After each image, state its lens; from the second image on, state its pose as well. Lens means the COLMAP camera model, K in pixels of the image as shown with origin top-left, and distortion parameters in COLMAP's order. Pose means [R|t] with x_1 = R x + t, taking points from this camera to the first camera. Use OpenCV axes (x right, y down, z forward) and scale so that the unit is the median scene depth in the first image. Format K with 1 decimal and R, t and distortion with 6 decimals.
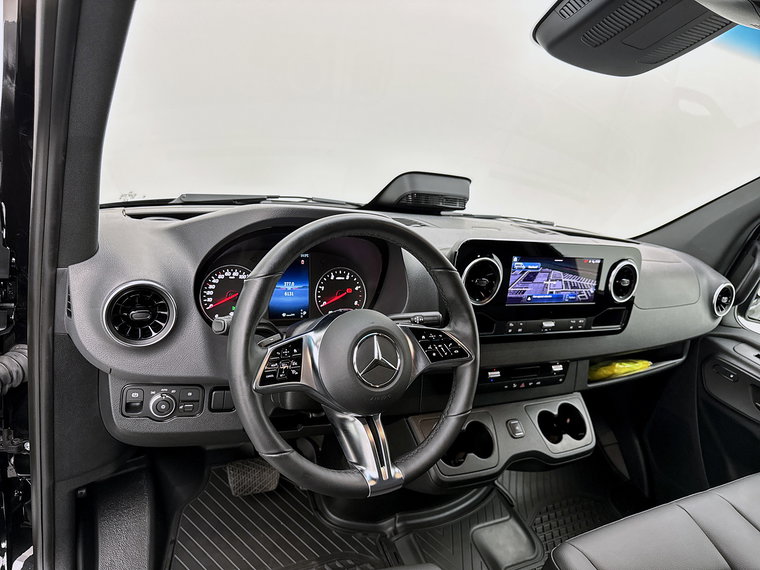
lens RADIAL K [[560.8, 0, 383.8], [0, 560.8, 289.0], [0, 0, 1]] dist [0.093371, -0.207609]
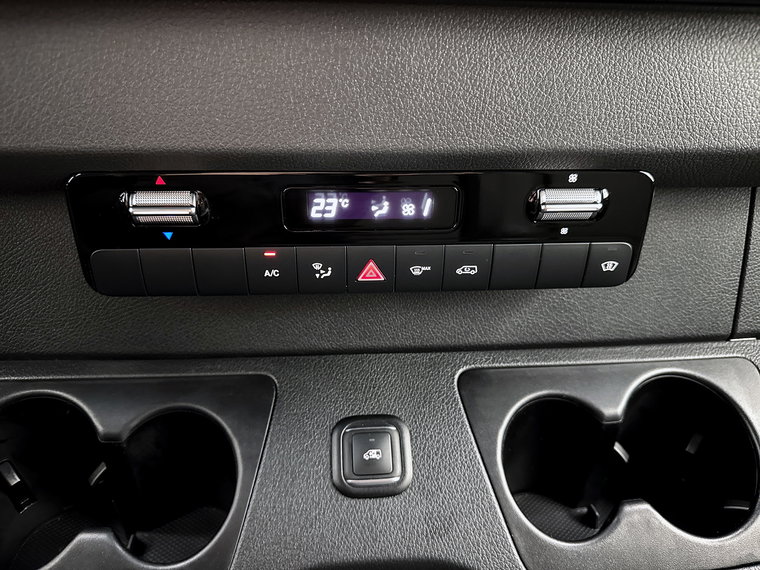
lens RADIAL K [[560.8, 0, 383.8], [0, 560.8, 289.0], [0, 0, 1]] dist [0.093371, -0.207609]
pose [[0.902762, 0.031688, -0.428972, 0.376898], [0.005382, 0.996373, 0.084928, 0.172565], [0.430107, -0.078979, 0.899316, 0.879432]]
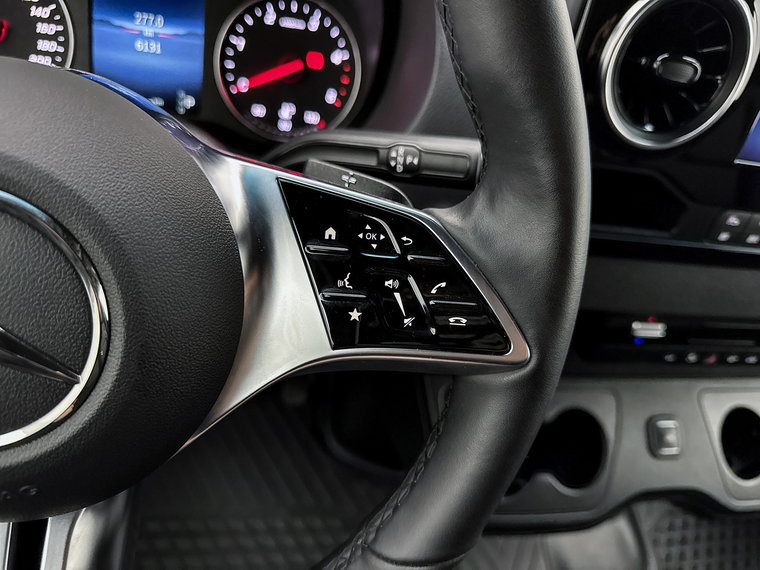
lens RADIAL K [[578.0, 0, 378.7], [0, 578.0, 307.2], [0, 0, 1]] dist [-0.031809, 0.002060]
pose [[0.941612, 0.220888, -0.254115, 0.119570], [-0.129296, 0.934077, 0.332841, 0.023837], [0.310883, -0.280551, 0.908099, 0.588424]]
